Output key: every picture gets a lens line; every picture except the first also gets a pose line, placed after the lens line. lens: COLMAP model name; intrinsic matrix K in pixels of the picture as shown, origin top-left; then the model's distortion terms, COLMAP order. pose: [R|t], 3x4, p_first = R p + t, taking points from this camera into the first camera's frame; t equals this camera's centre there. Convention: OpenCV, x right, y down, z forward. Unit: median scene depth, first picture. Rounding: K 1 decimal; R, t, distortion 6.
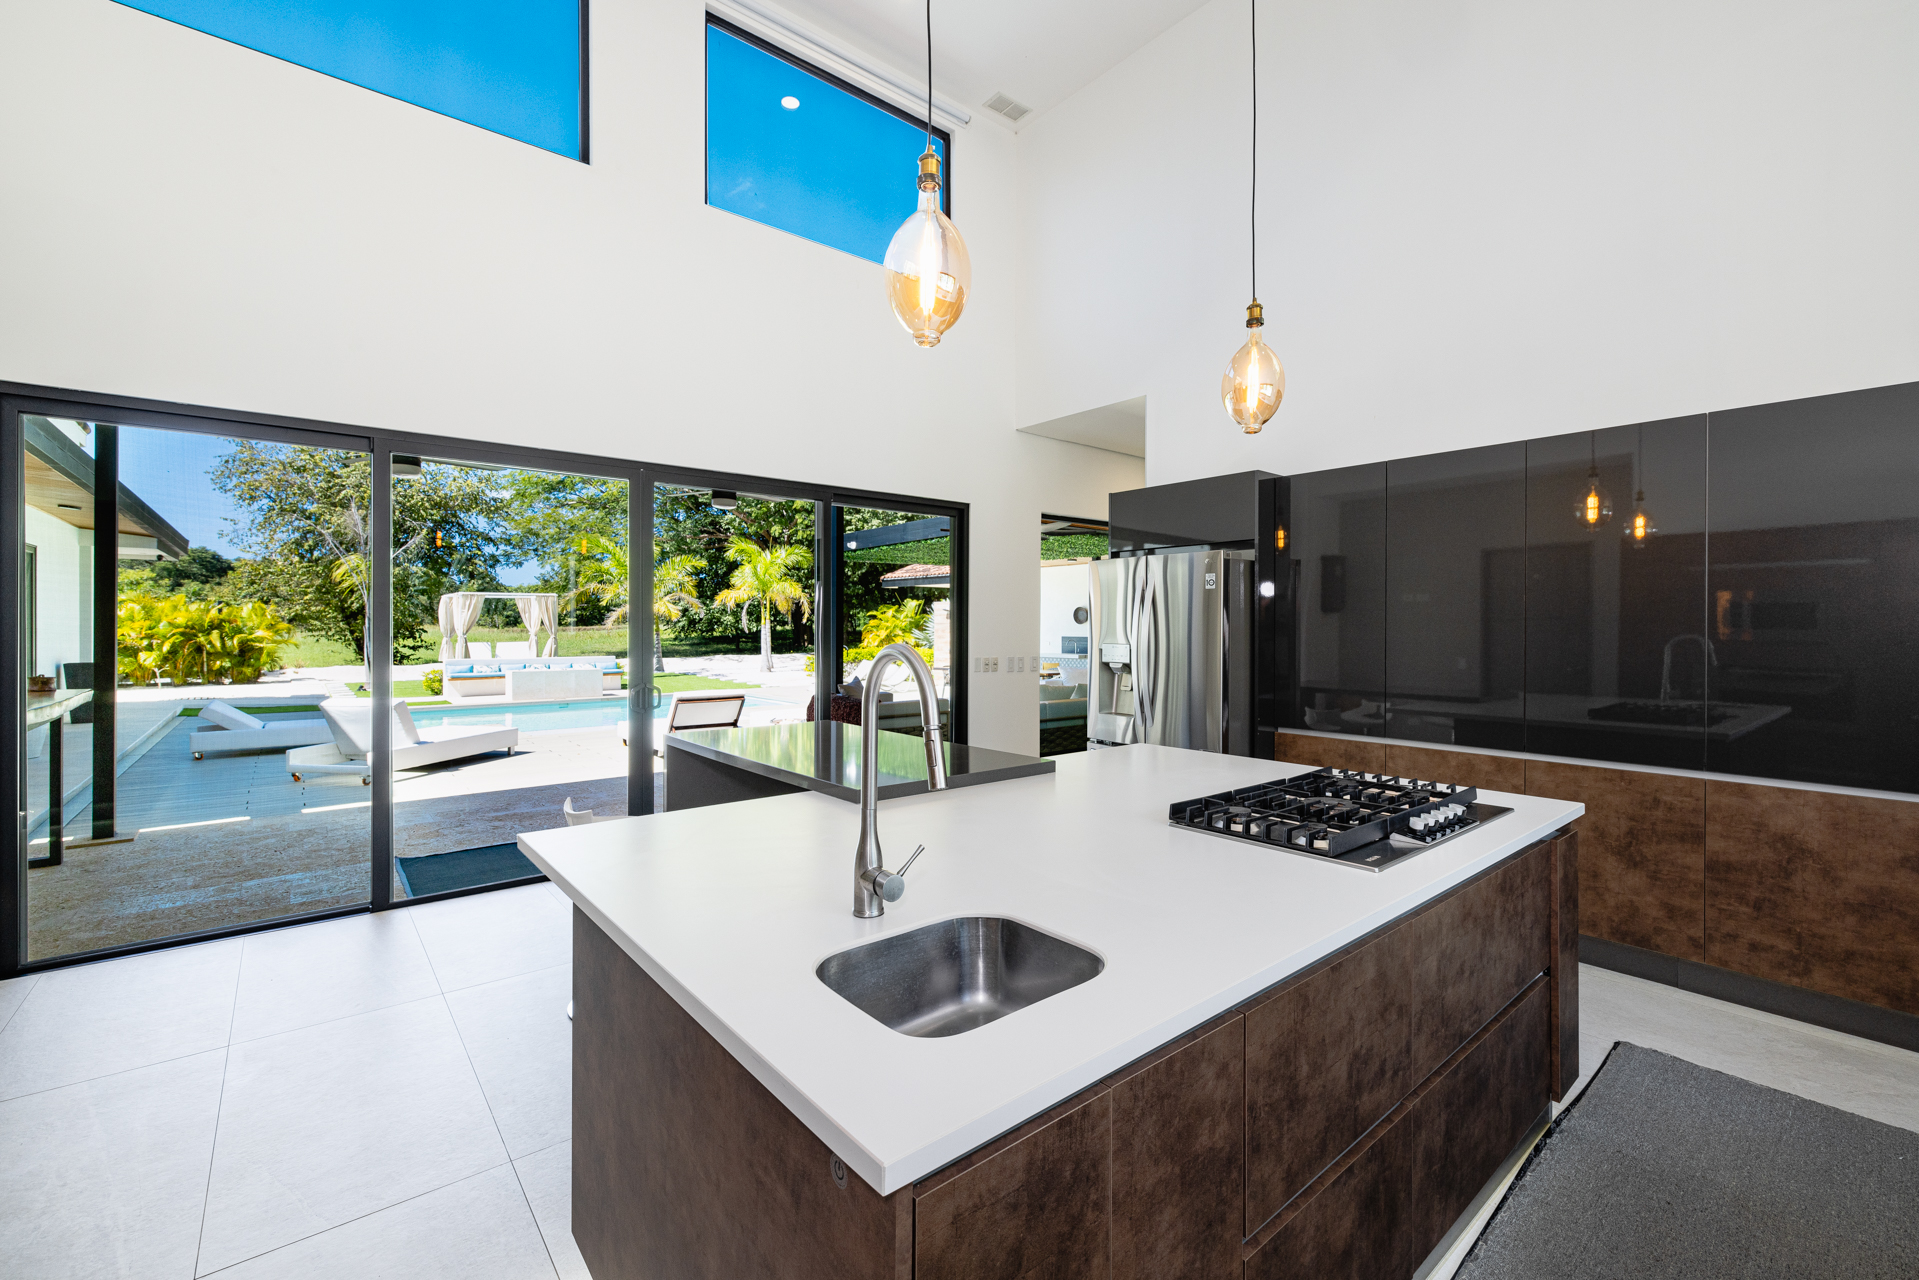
lens RADIAL K [[801.6, 0, 950.3], [0, 801.6, 629.2], [0, 0, 1]] dist [-0.003399, -0.000440]
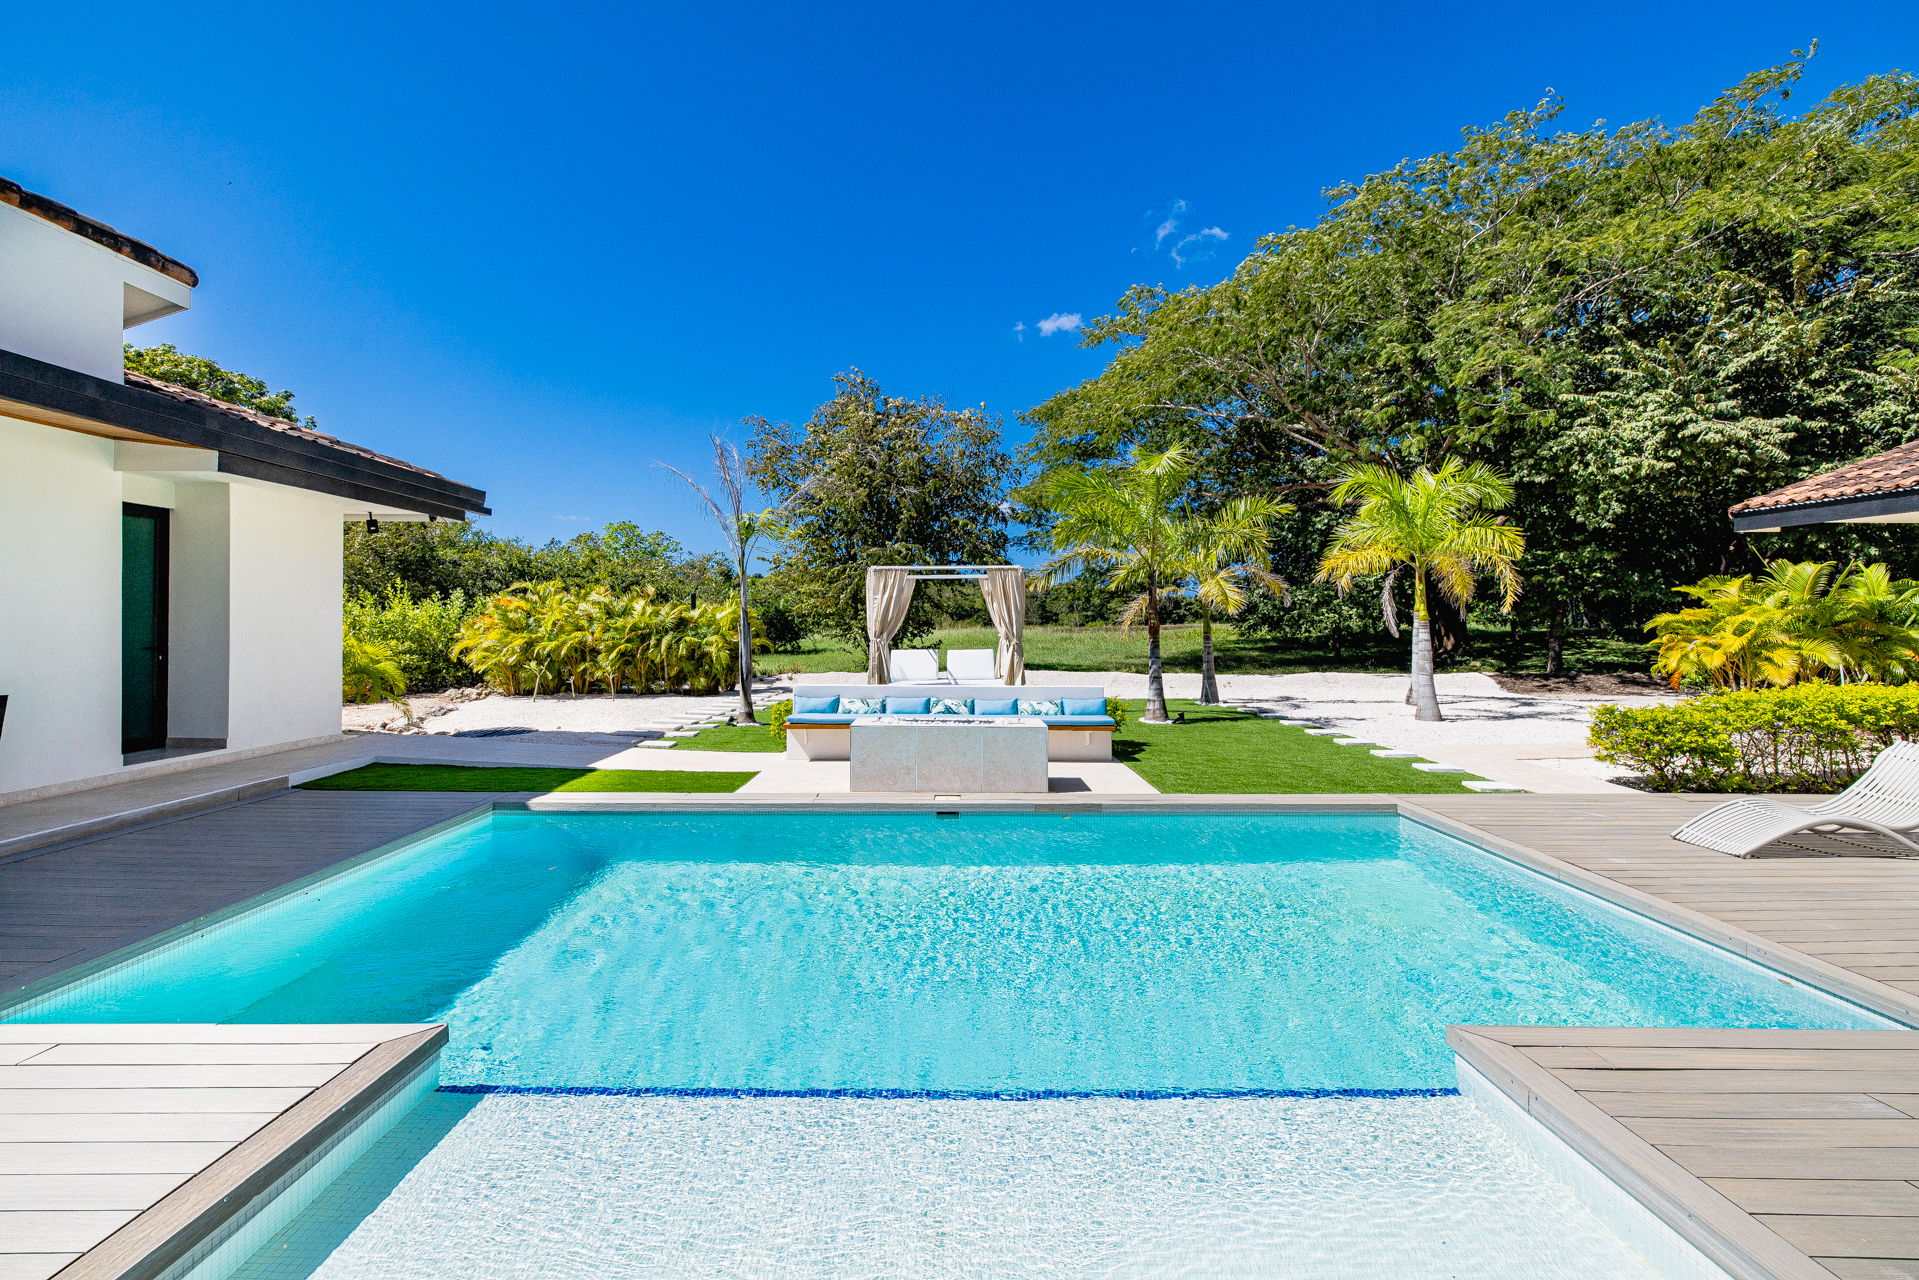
lens RADIAL K [[801.6, 0, 953.9], [0, 801.6, 634.7], [0, 0, 1]] dist [-0.003399, -0.000440]
pose [[0.782942, 0.006515, -0.622061, -0.151390], [-0.002906, 0.999973, 0.006815, 0.000429], [0.622089, -0.003529, 0.782939, 0.445551]]
